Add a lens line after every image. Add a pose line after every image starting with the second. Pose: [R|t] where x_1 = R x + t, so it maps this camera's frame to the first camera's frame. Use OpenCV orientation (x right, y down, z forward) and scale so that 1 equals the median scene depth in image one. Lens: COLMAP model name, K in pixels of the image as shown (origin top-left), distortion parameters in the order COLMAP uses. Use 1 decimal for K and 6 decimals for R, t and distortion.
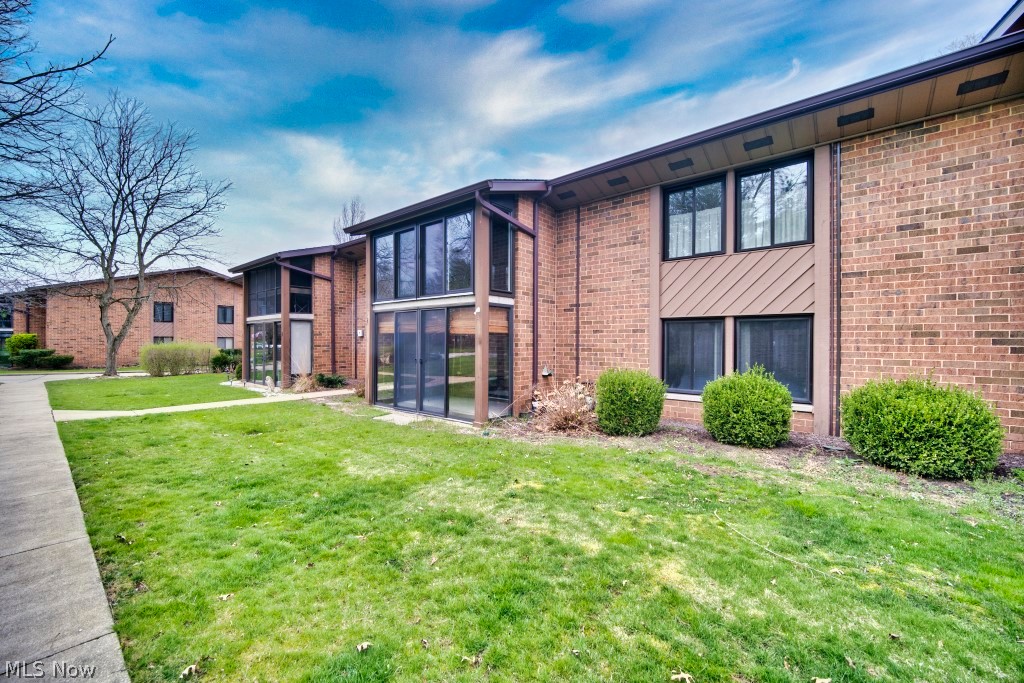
lens RADIAL K [[414.6, 0, 497.7], [0, 414.6, 342.0], [0, 0, 1]] dist [-0.004020, -0.000420]
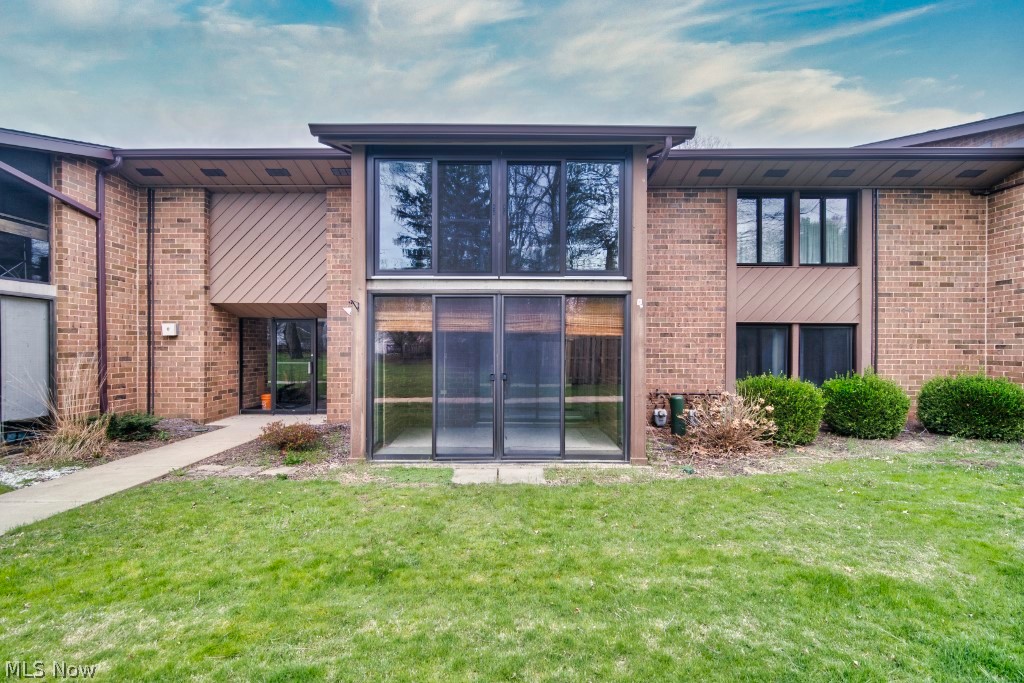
lens RADIAL K [[414.6, 0, 497.7], [0, 414.6, 342.0], [0, 0, 1]] dist [-0.004020, -0.000420]
pose [[0.753916, -0.001833, 0.656968, -0.671100], [-0.000792, 0.999993, 0.003698, -0.014120], [-0.656970, -0.003308, 0.753909, 0.614000]]
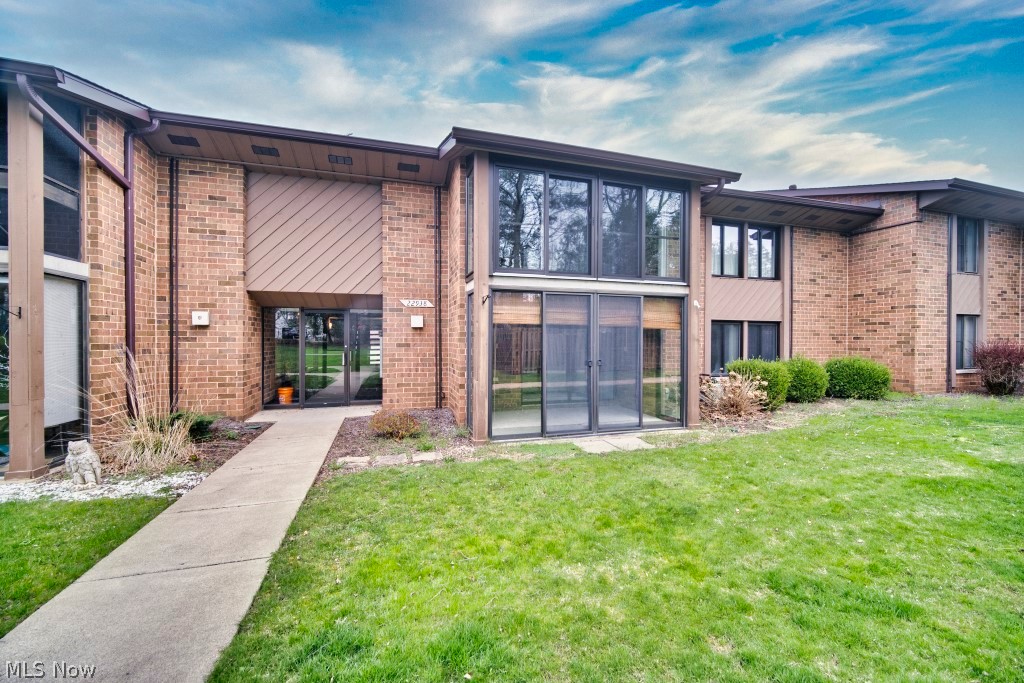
lens RADIAL K [[390.0, 0, 503.4], [0, 390.0, 335.4], [0, 0, 1]] dist [-0.006579, -0.000232]
pose [[0.538082, -0.001823, 0.842890, -0.958144], [-0.005954, 0.999964, 0.005964, -0.011775], [-0.842871, -0.008228, 0.538052, 0.870879]]
